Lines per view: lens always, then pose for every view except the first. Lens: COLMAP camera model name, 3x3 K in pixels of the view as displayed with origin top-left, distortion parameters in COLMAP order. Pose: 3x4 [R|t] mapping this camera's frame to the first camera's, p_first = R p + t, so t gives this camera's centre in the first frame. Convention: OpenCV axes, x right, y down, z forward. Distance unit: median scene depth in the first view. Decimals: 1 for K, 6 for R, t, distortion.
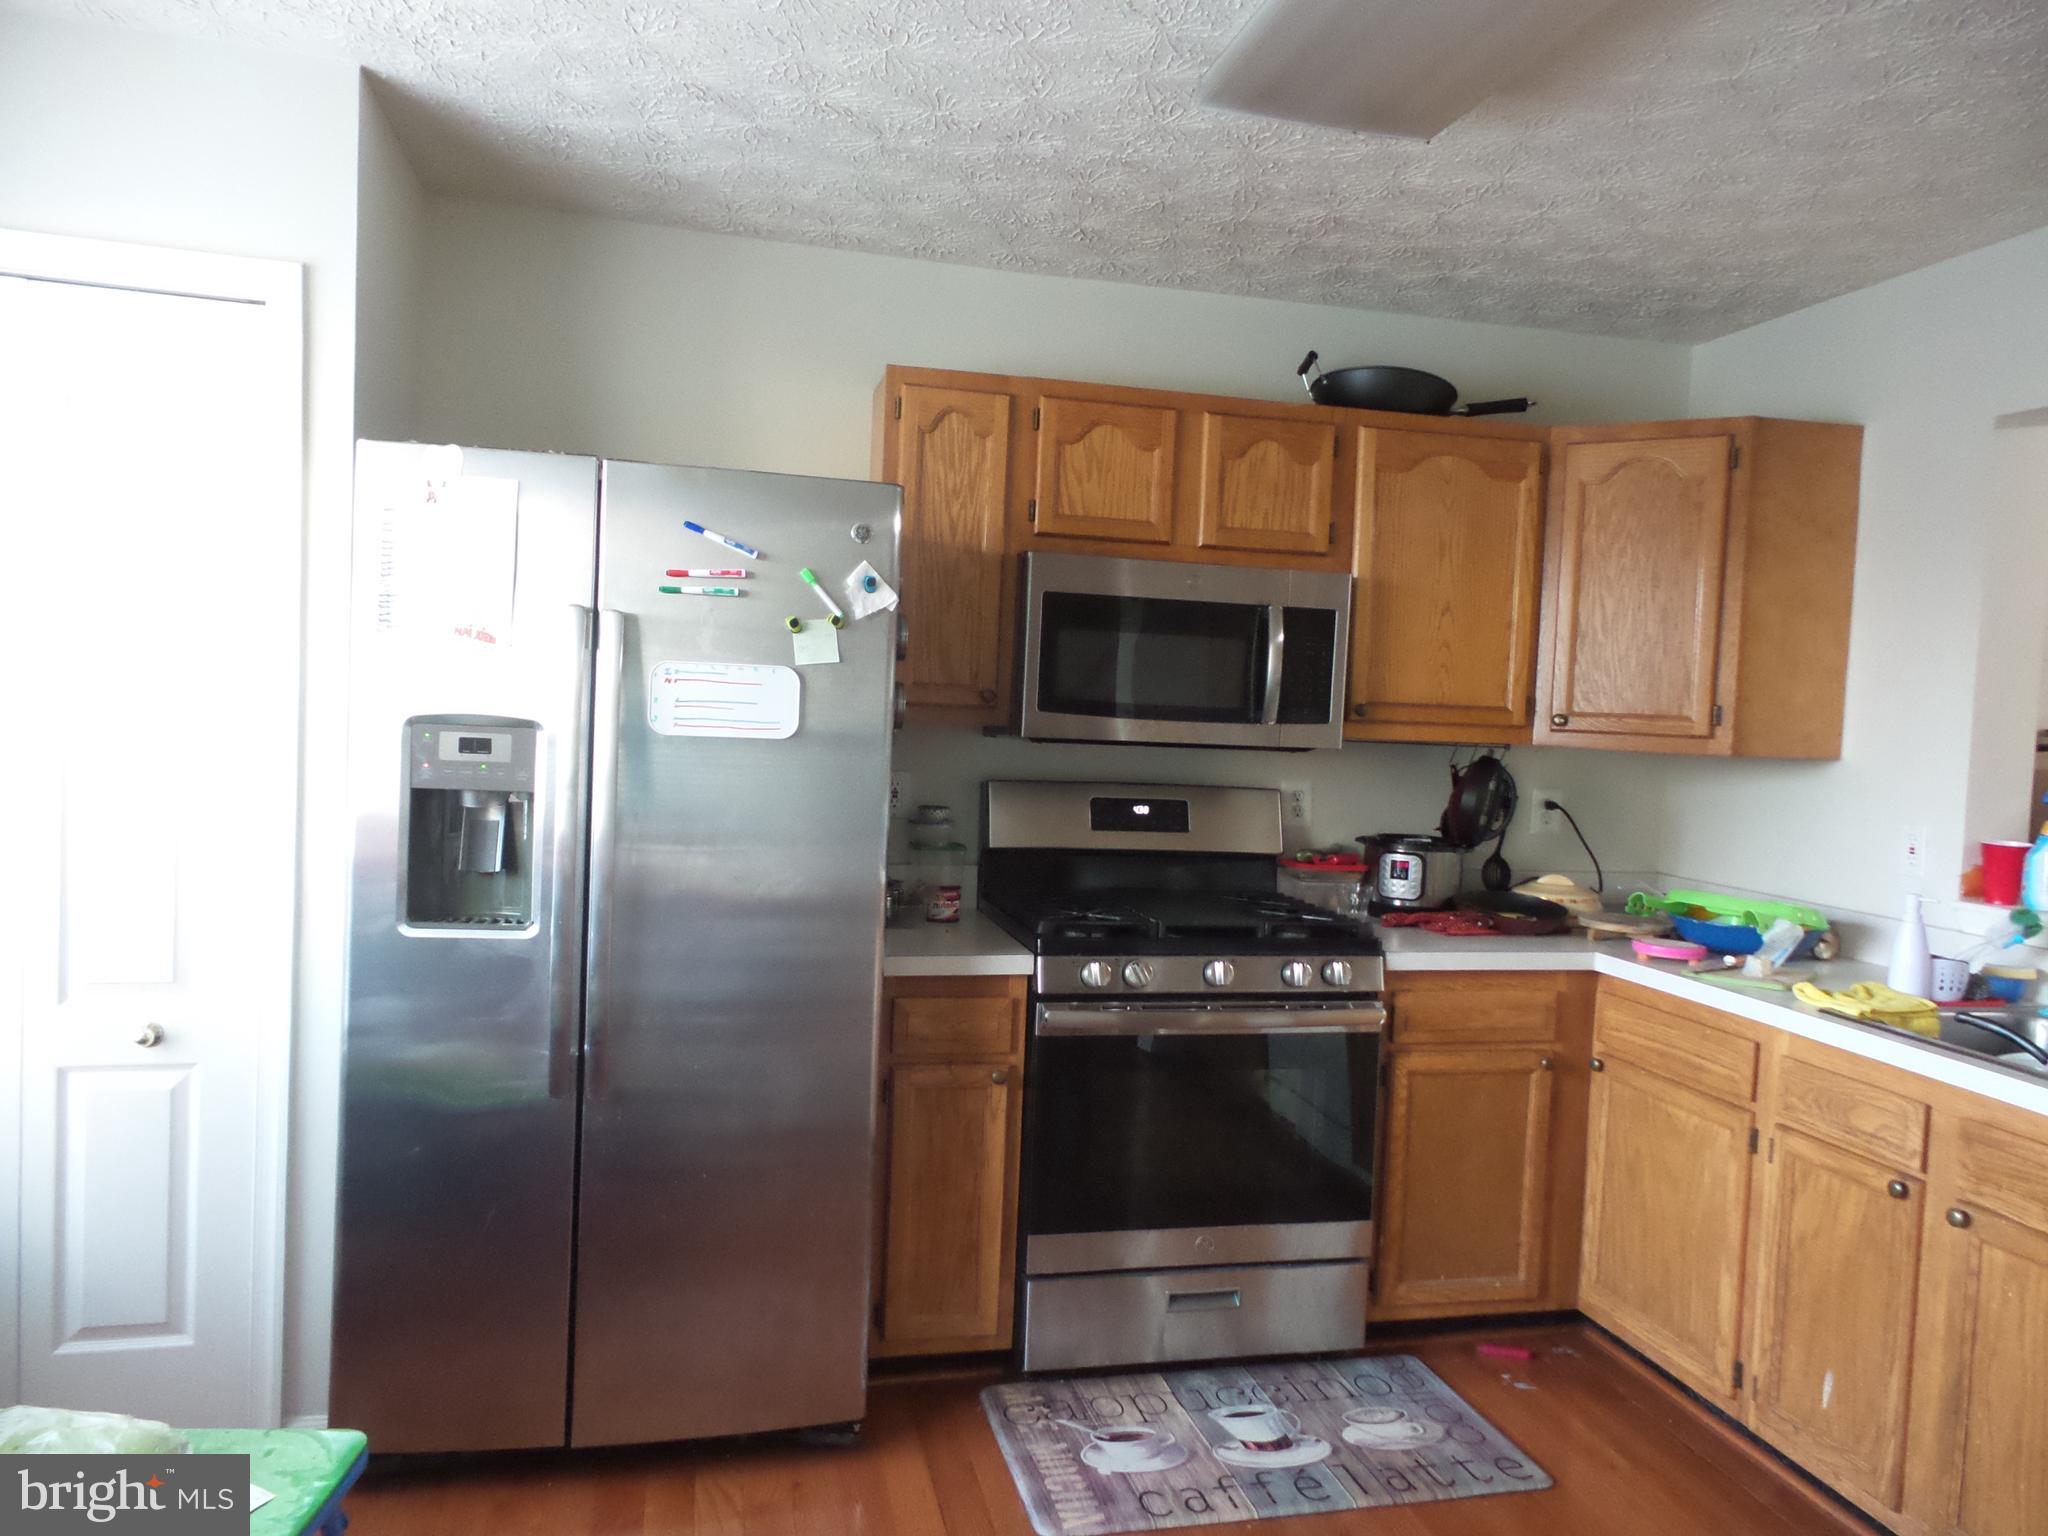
lens RADIAL K [[1426.9, 0, 1021.8], [0, 1426.9, 775.7], [0, 0, 1]] dist [0.008502, 0.002831]
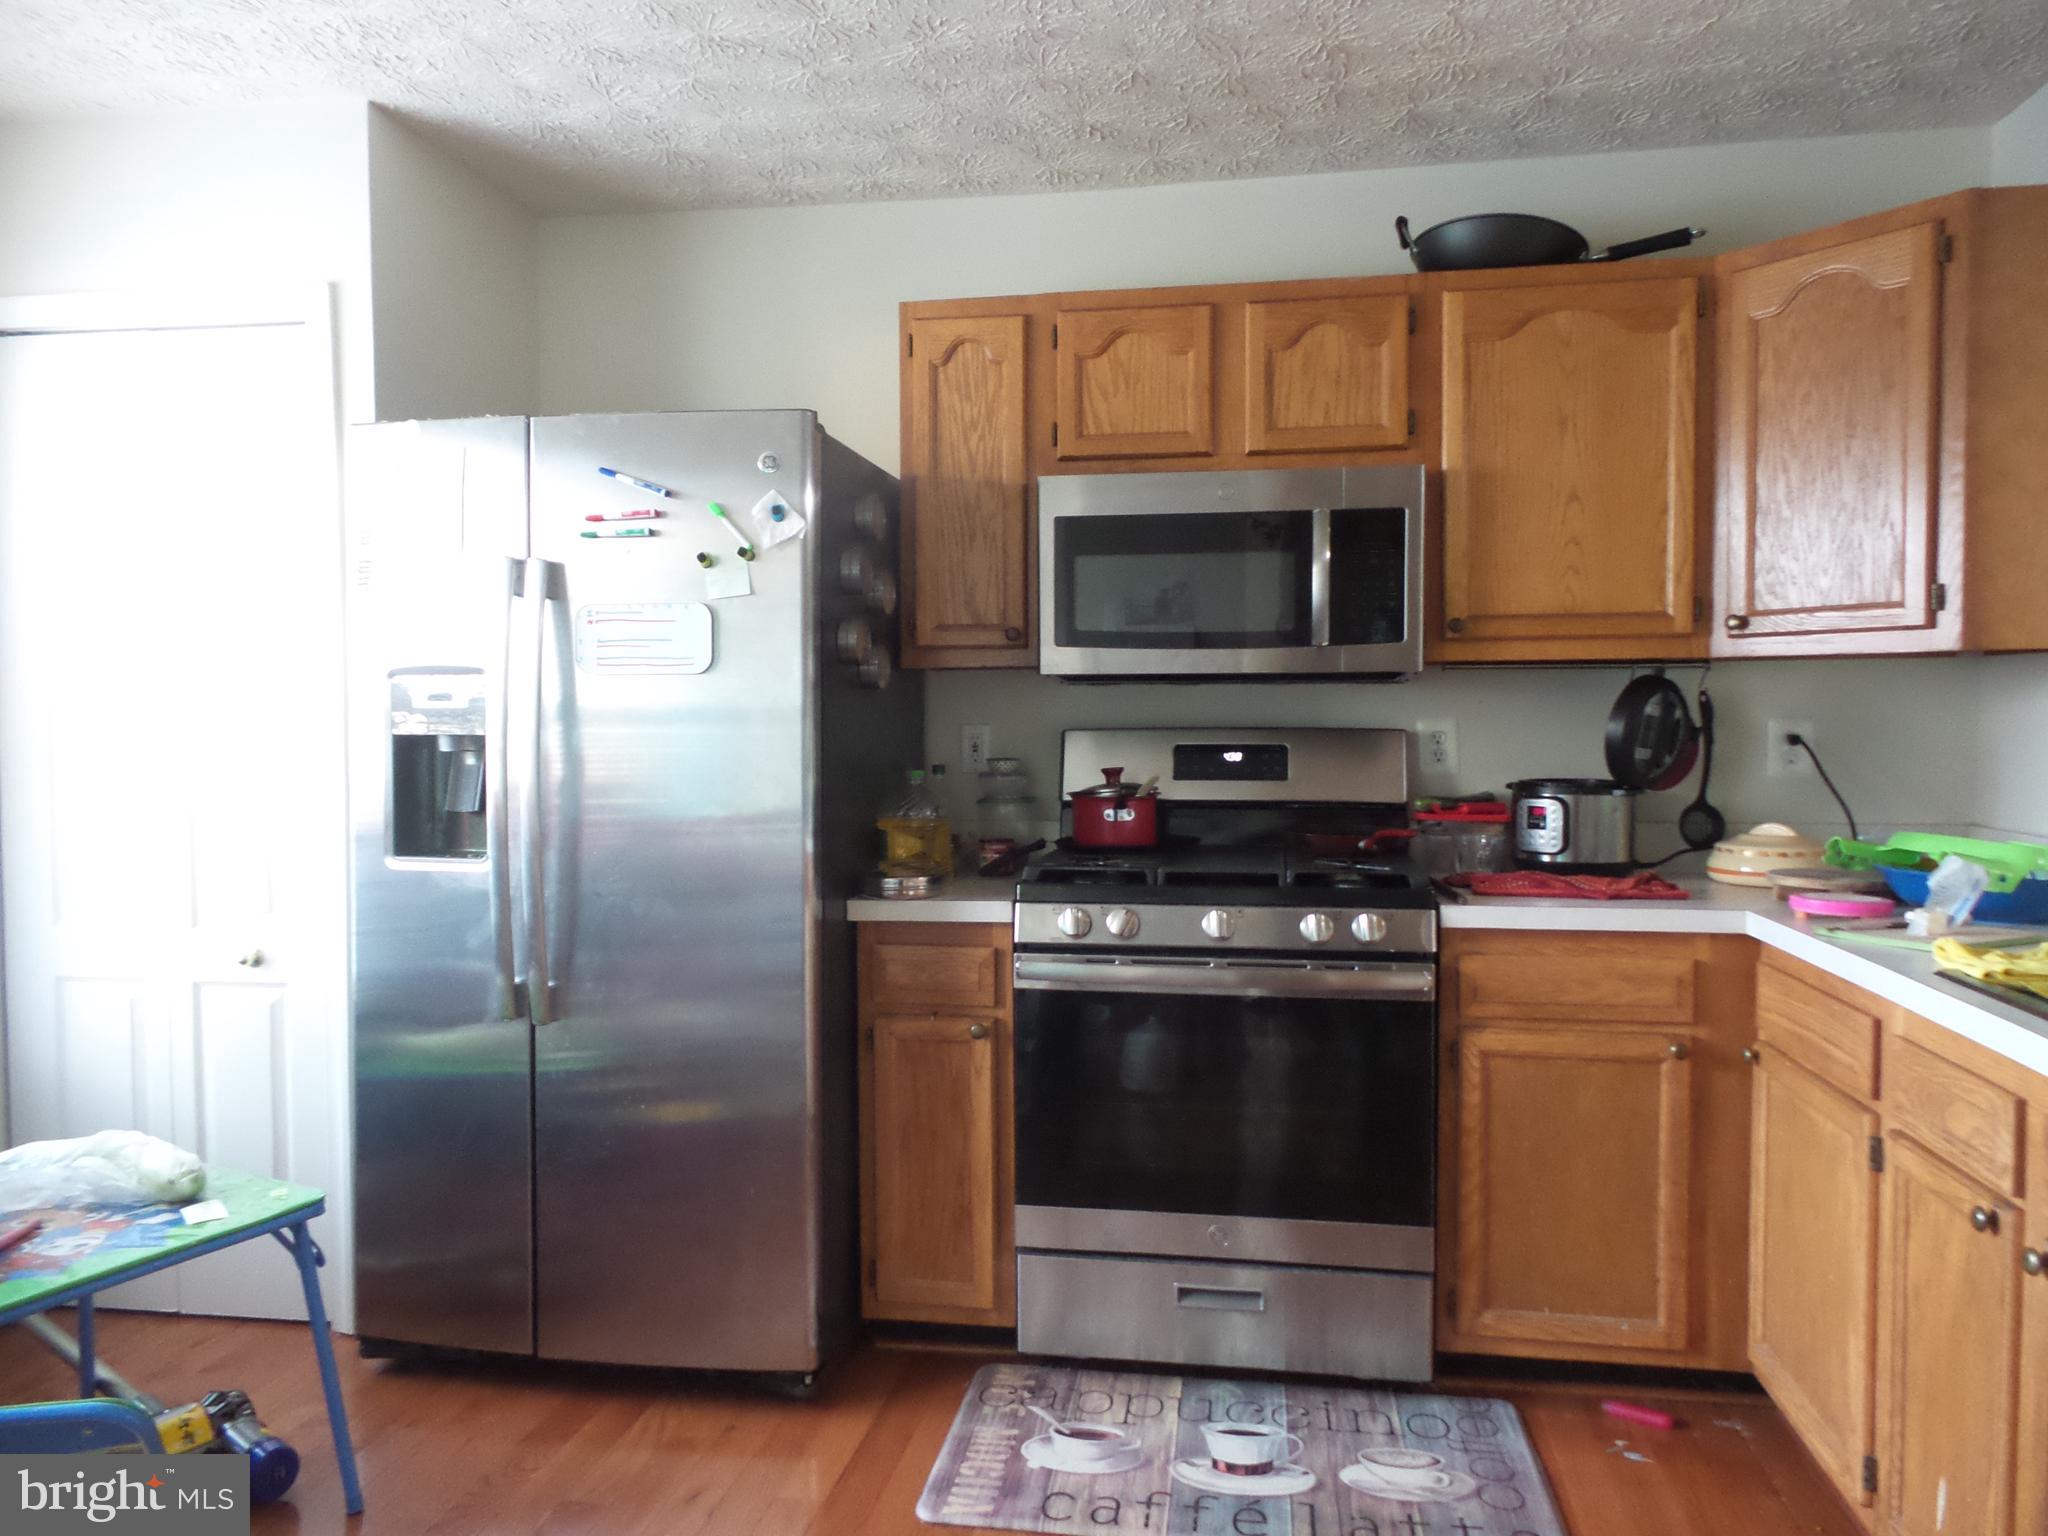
lens RADIAL K [[1426.9, 0, 1028.8], [0, 1426.9, 774.6], [0, 0, 1]] dist [0.008502, 0.002831]
pose [[0.921309, -0.030541, -0.387629, 0.354892], [0.023225, 0.999453, -0.023546, 0.060485], [0.388136, 0.012691, 0.921515, 0.135159]]
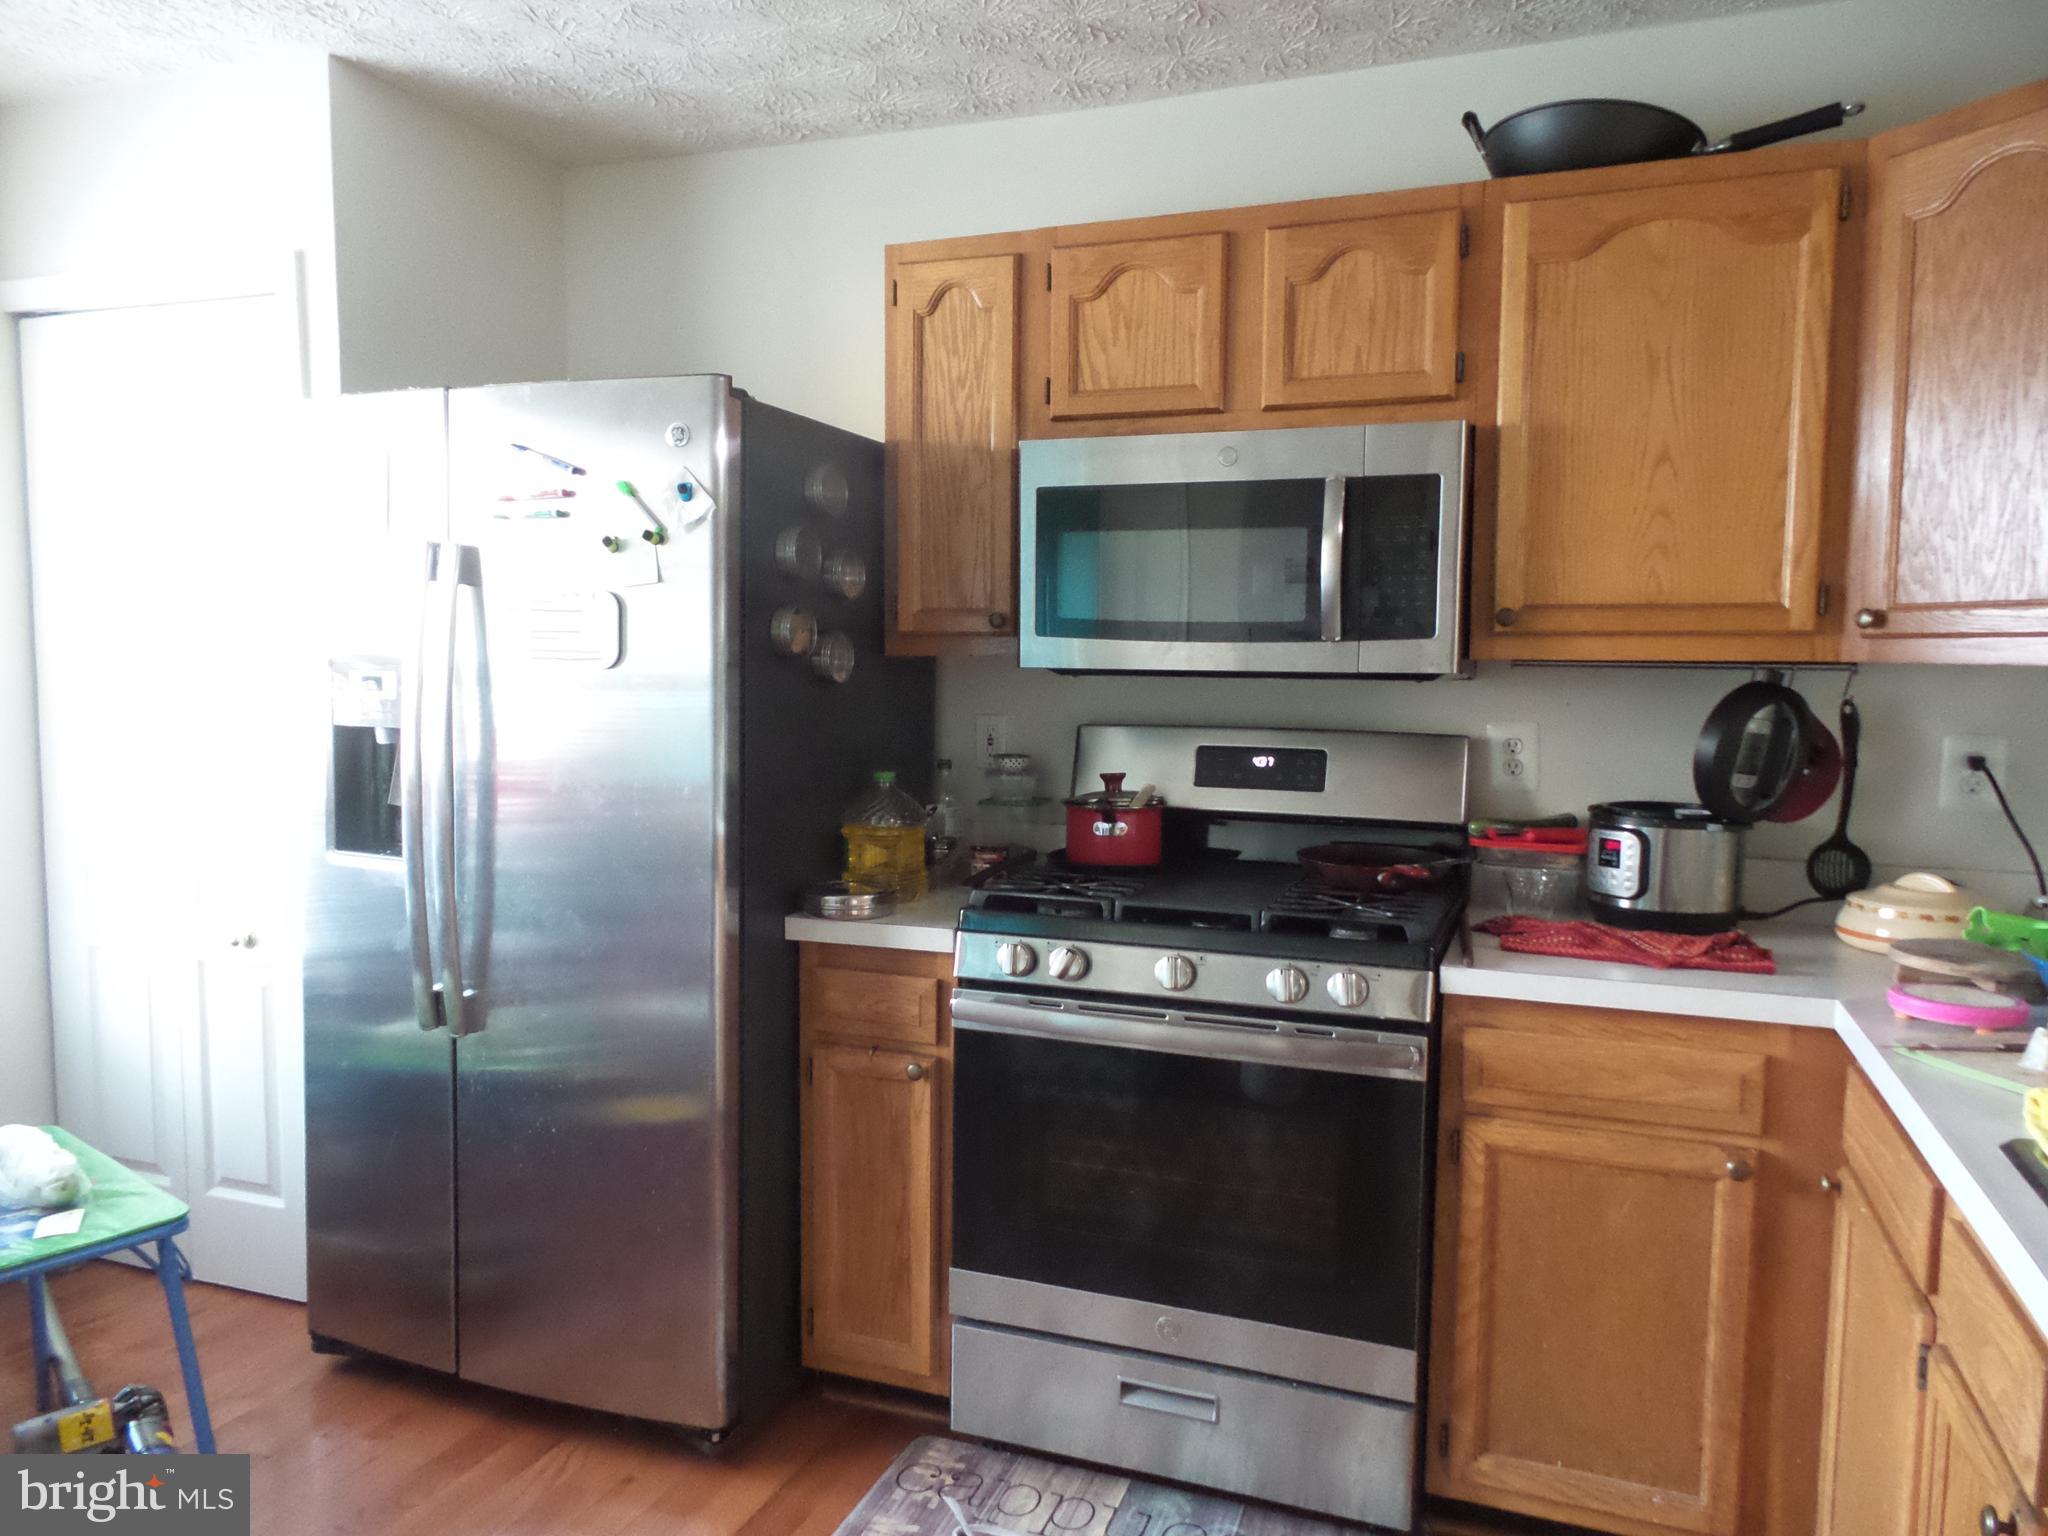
lens RADIAL K [[1426.9, 0, 1024.6], [0, 1426.9, 778.0], [0, 0, 1]] dist [0.008502, 0.002831]
pose [[0.826617, 0.012733, -0.562621, 0.468694], [-0.003686, 0.999845, 0.017213, 0.022311], [0.562753, -0.012154, 0.826536, 0.320080]]
